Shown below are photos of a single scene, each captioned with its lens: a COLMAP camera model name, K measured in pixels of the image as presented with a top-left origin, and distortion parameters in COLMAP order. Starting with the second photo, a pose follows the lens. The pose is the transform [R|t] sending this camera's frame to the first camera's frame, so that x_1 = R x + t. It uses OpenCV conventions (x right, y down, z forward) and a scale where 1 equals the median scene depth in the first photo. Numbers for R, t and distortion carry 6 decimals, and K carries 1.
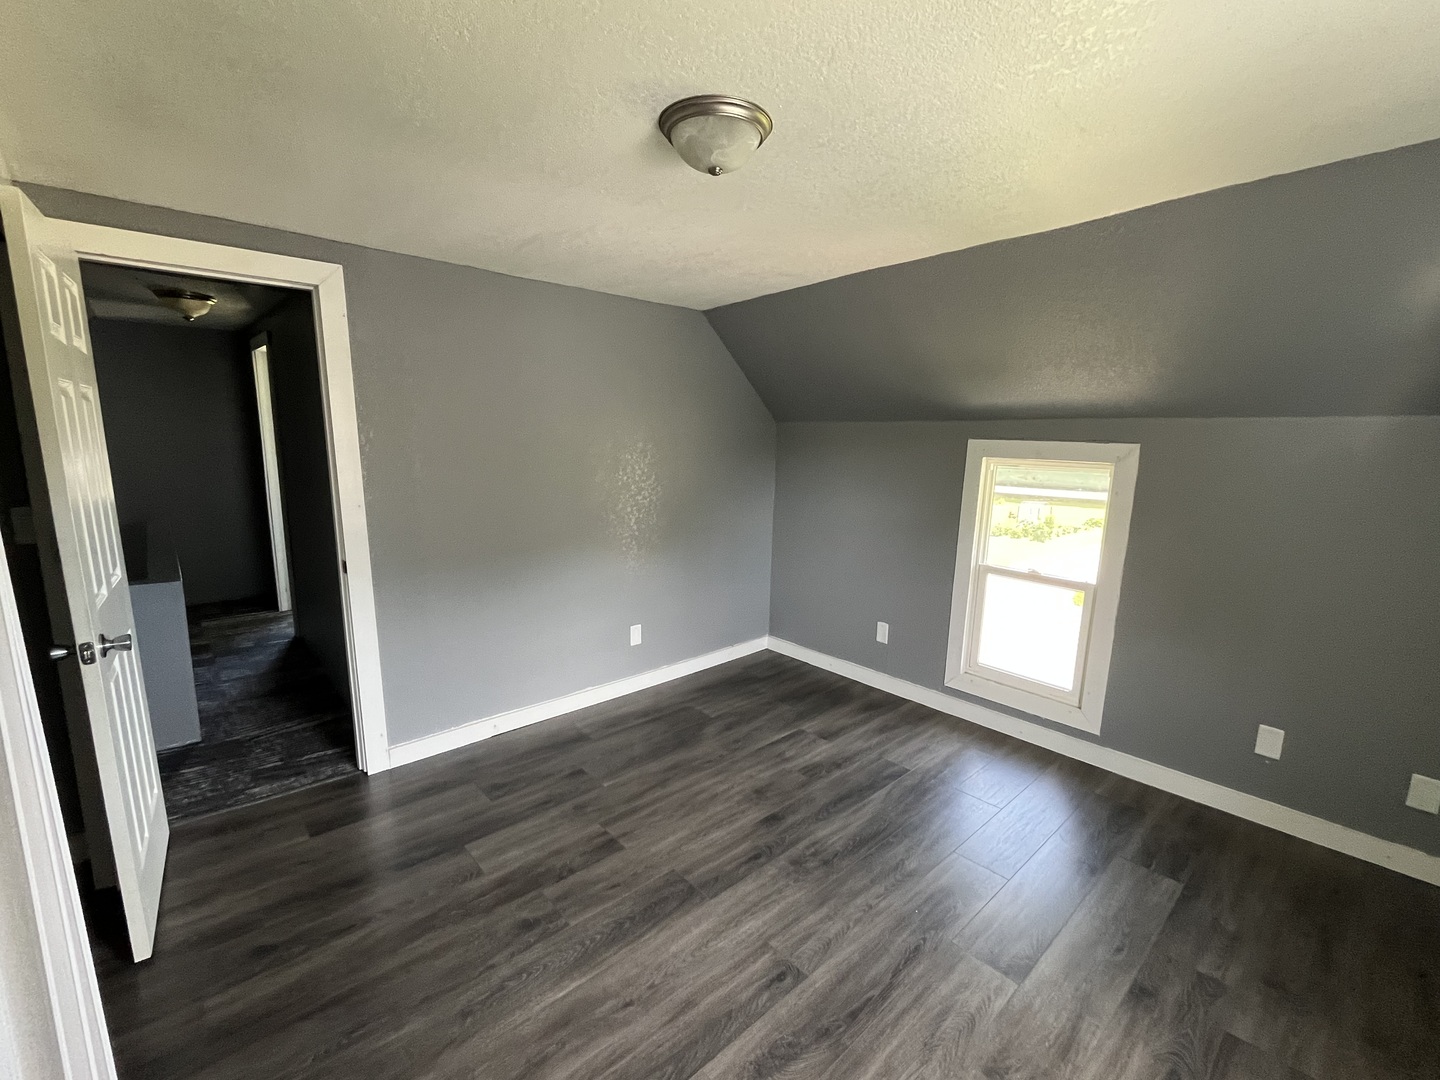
lens RADIAL K [[584.9, 0, 718.9], [0, 584.9, 537.5], [0, 0, 1]] dist [-0.003258, -0.000969]
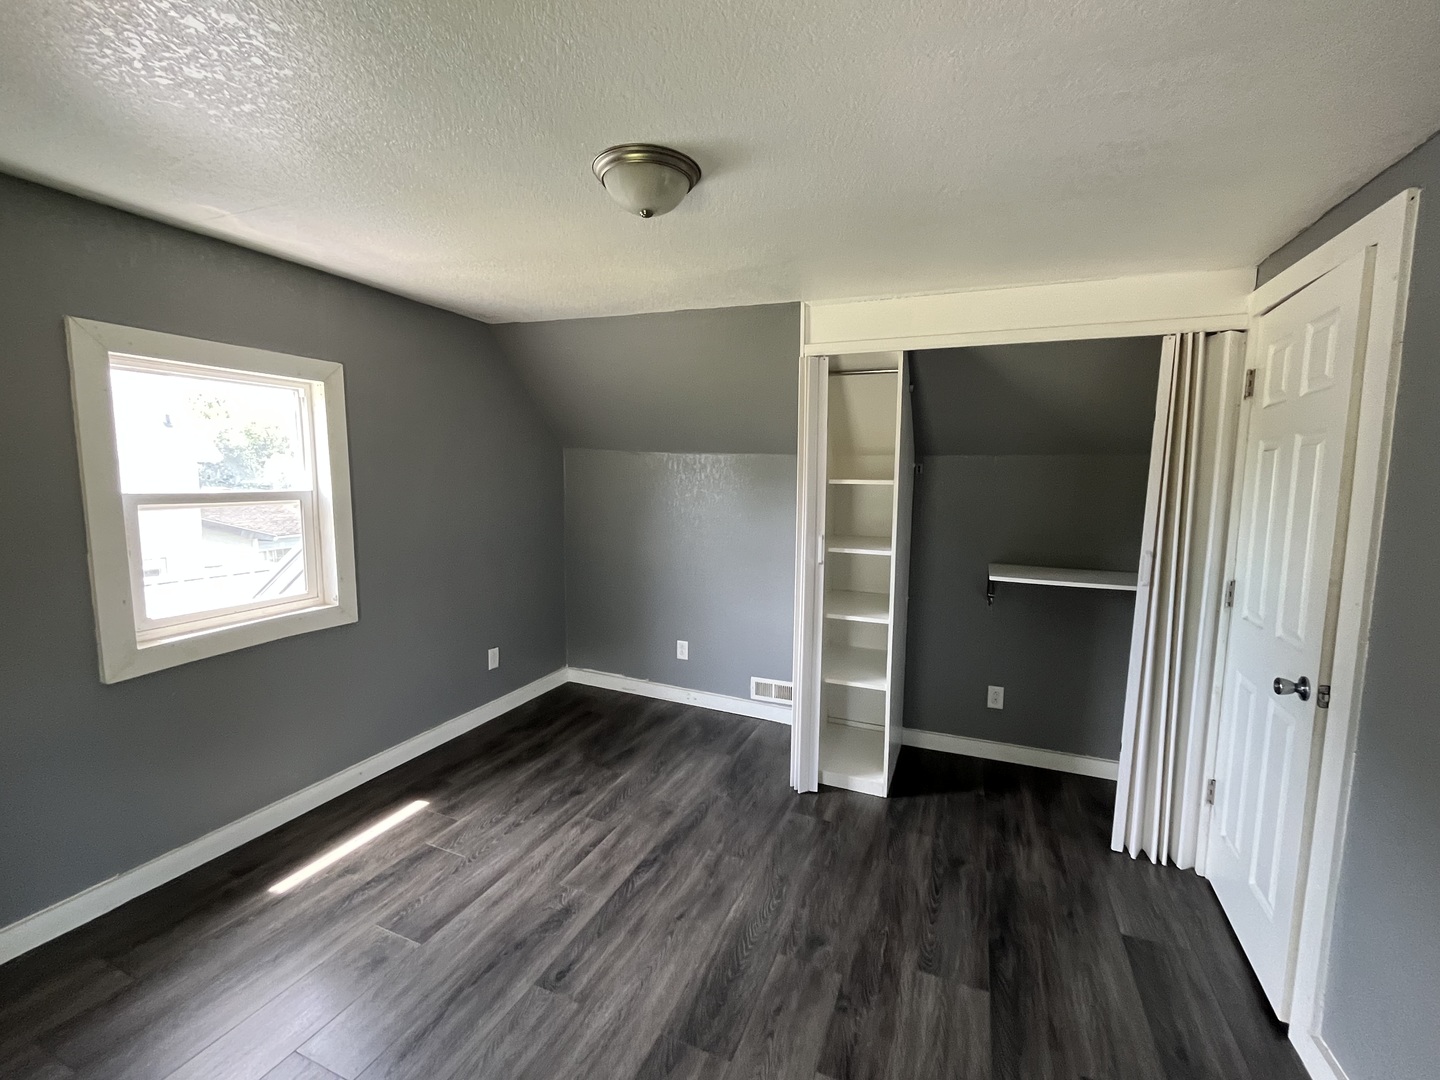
lens RADIAL K [[584.9, 0, 728.4], [0, 584.9, 537.3], [0, 0, 1]] dist [-0.003258, -0.000969]
pose [[-0.878070, 0.023247, -0.477967, 0.290407], [-0.112540, 0.960773, 0.253476, -0.276612], [0.465111, 0.276360, -0.841010, 1.613112]]
